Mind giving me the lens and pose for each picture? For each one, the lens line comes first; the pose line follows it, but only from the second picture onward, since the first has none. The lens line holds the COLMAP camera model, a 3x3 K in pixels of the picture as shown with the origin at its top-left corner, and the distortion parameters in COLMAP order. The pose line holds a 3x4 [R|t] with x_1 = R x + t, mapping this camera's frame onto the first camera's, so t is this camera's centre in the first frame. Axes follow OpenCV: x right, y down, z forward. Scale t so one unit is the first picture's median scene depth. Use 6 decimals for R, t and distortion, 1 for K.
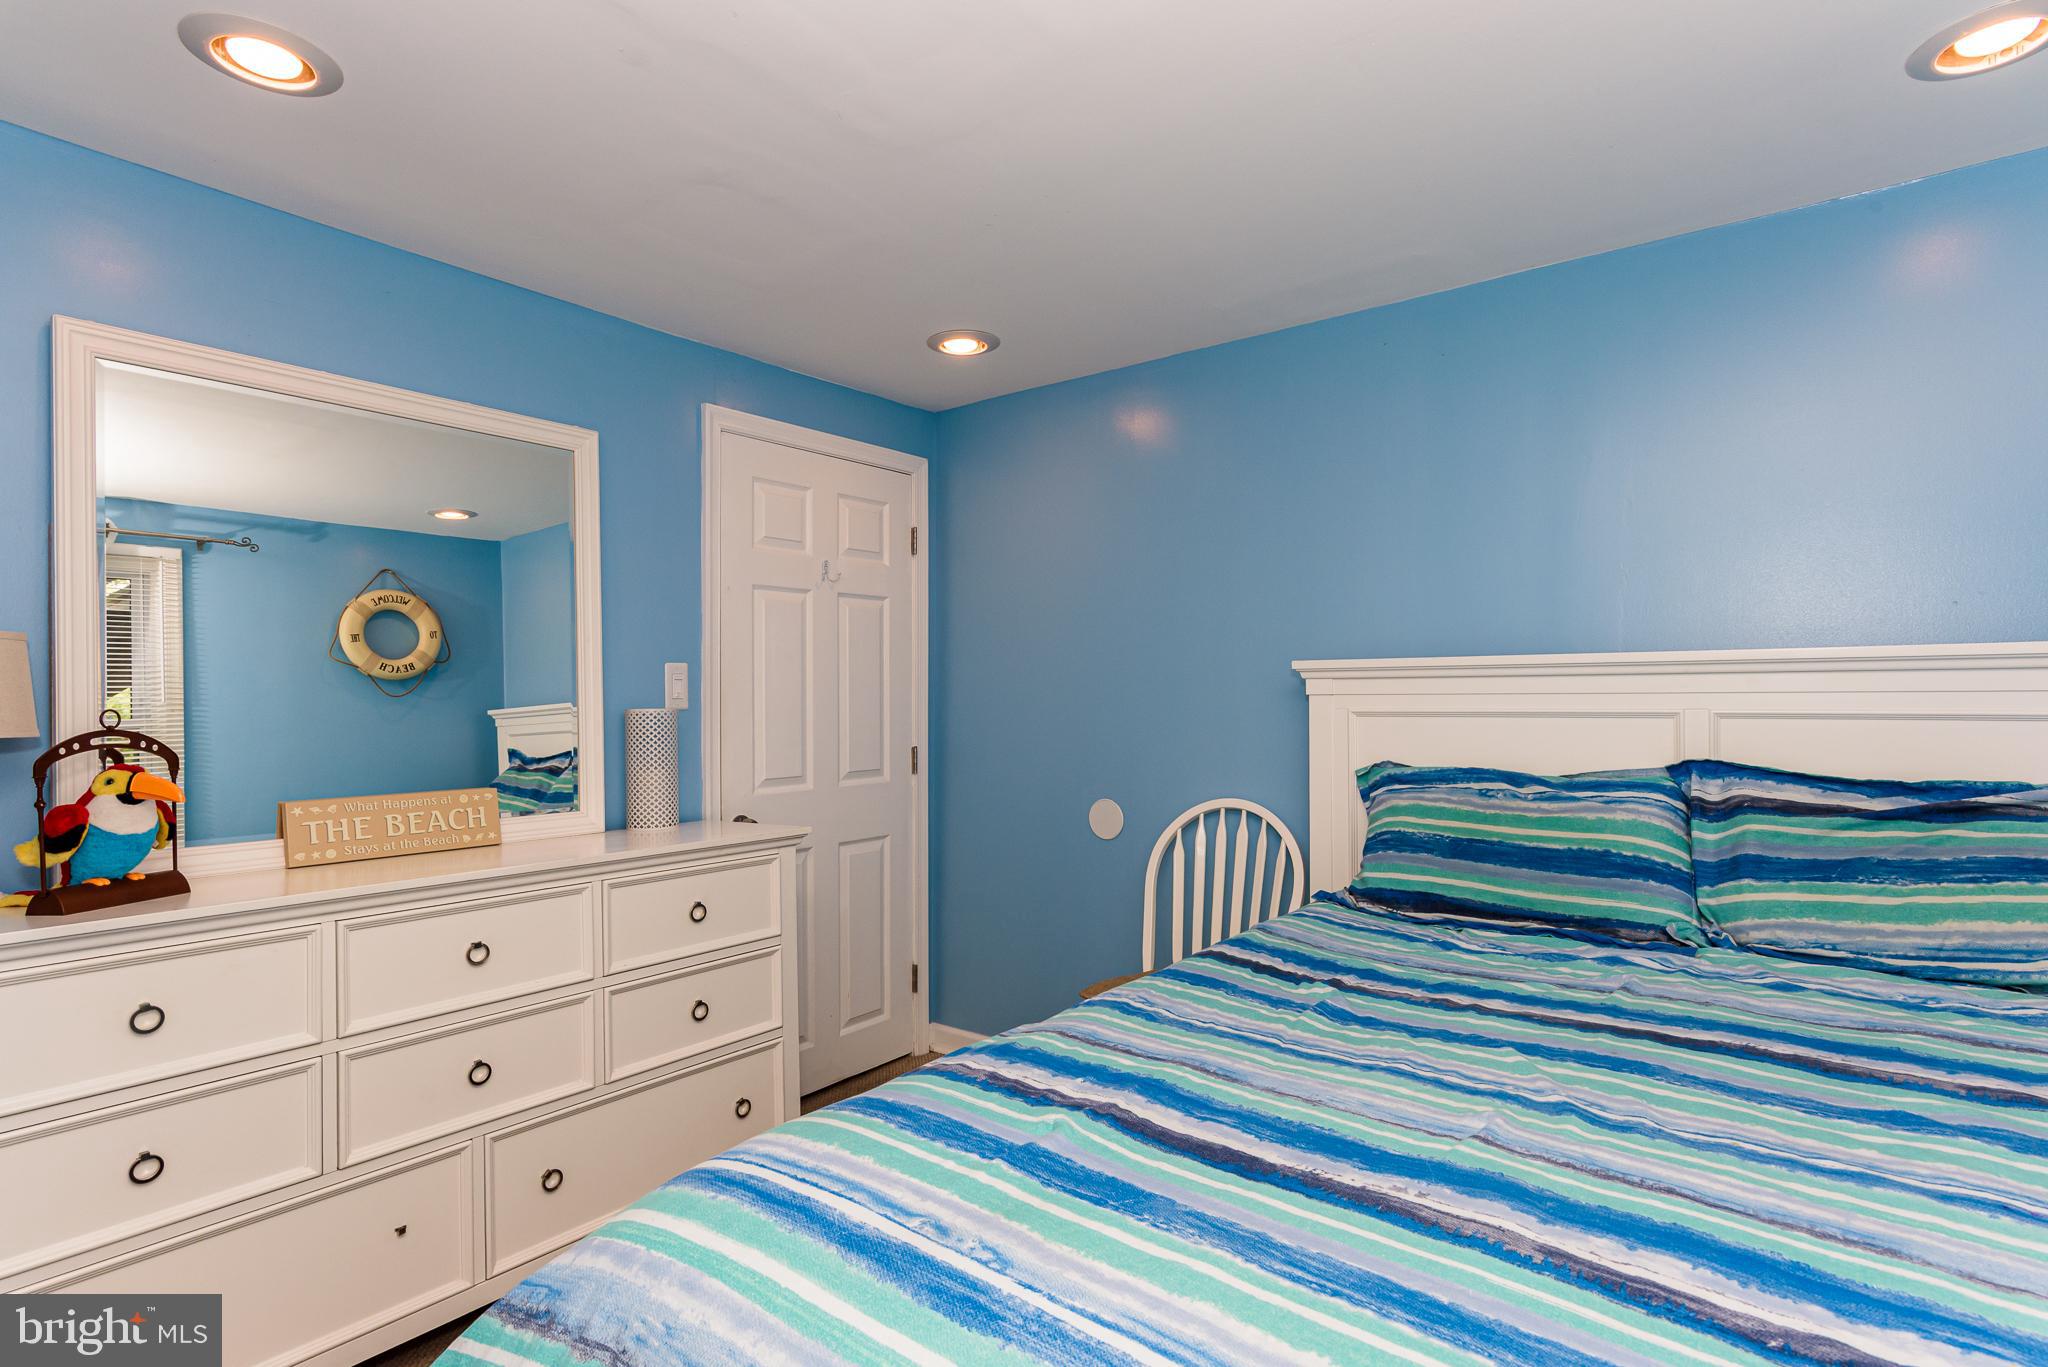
lens RADIAL K [[1024.0, 0, 1033.8], [0, 1024.0, 691.8], [0, 0, 1]] dist [0.004155, -0.000137]
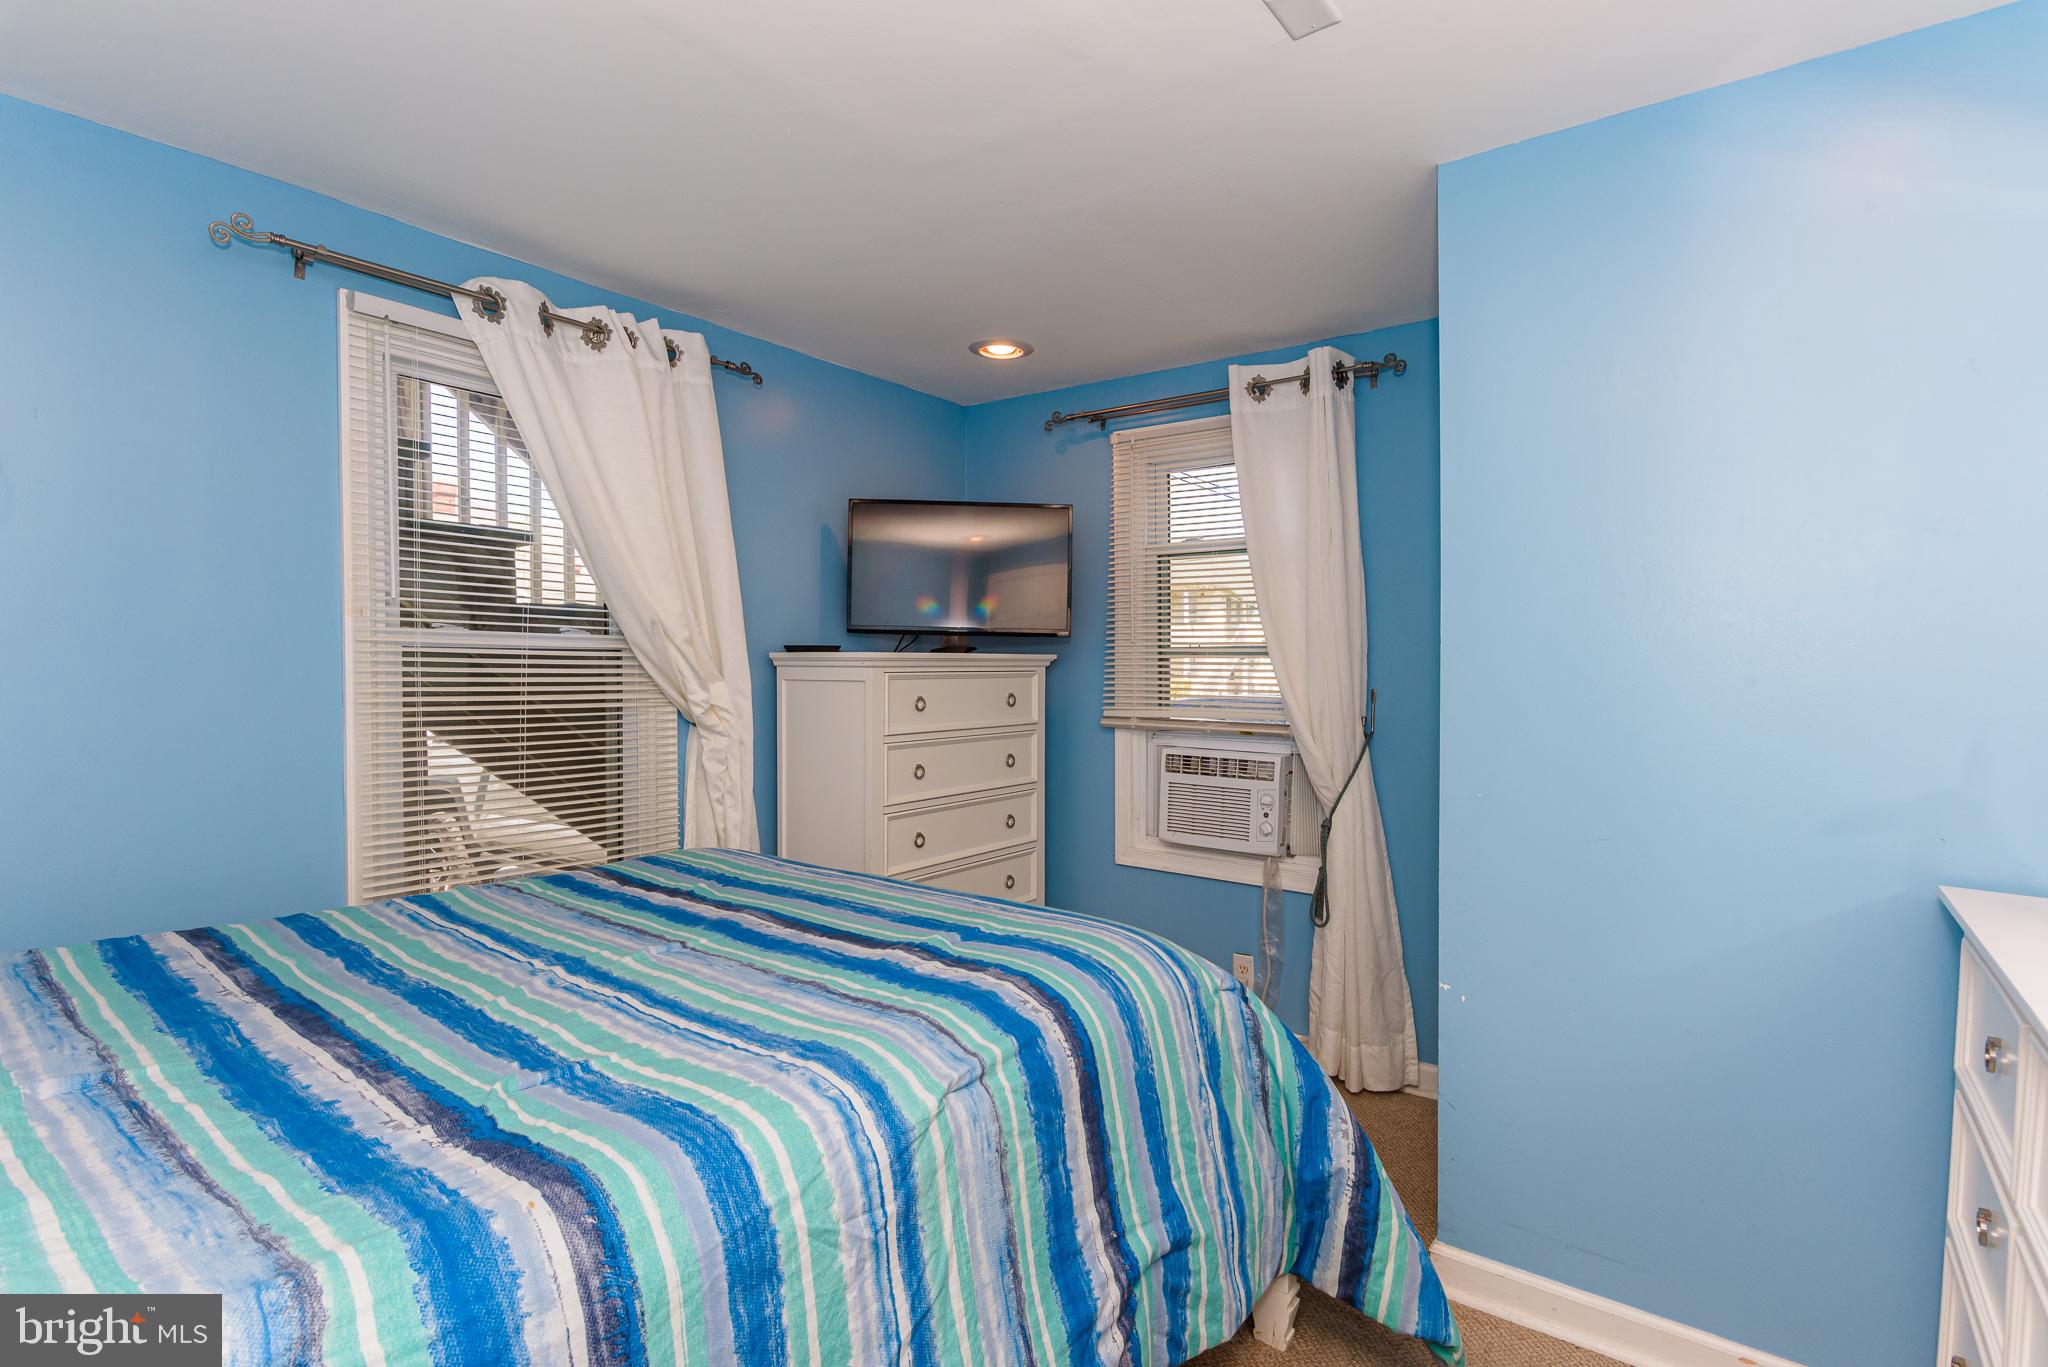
lens RADIAL K [[1024.0, 0, 1033.8], [0, 1024.0, 691.8], [0, 0, 1]] dist [0.004155, -0.000137]
pose [[-0.999860, -0.002480, -0.016523, -0.061343], [-0.002766, 0.999846, 0.017353, 0.007397], [0.016478, 0.017396, -0.999713, 1.684641]]
